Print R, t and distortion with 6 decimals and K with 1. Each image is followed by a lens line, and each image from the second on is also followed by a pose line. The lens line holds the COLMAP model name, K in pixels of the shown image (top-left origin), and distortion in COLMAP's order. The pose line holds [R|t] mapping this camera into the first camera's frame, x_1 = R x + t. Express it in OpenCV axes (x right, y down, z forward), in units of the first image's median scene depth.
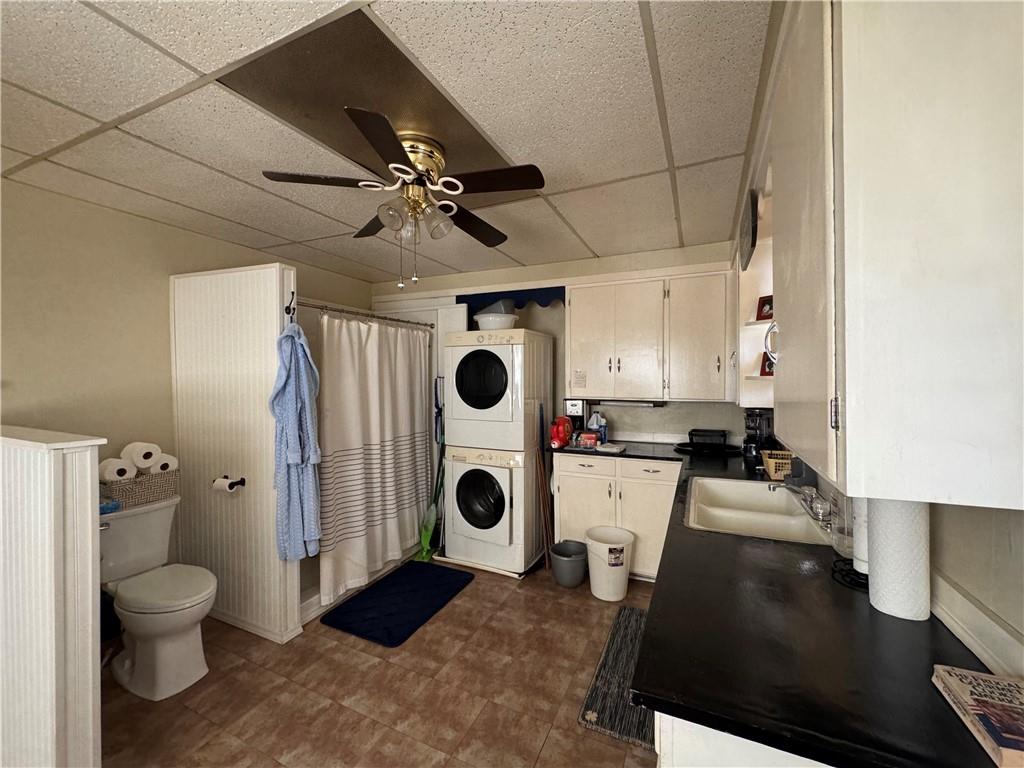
lens RADIAL K [[413.9, 0, 512.0], [0, 413.9, 384.0], [0, 0, 1]] dist [-0.001427, -0.000382]
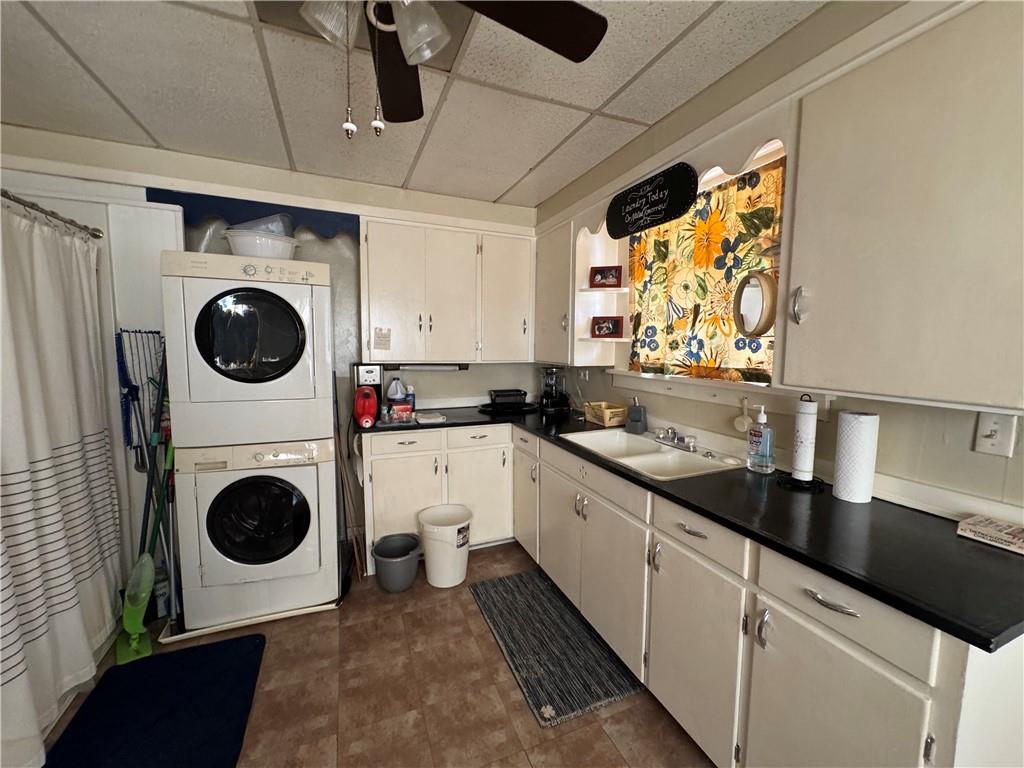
lens RADIAL K [[413.9, 0, 512.0], [0, 413.9, 384.0], [0, 0, 1]] dist [-0.001427, -0.000382]
pose [[0.675994, -0.060112, 0.734452, -0.286498], [-0.002431, 0.996480, 0.083796, 0.008550], [-0.736903, -0.058431, 0.673468, 0.292013]]
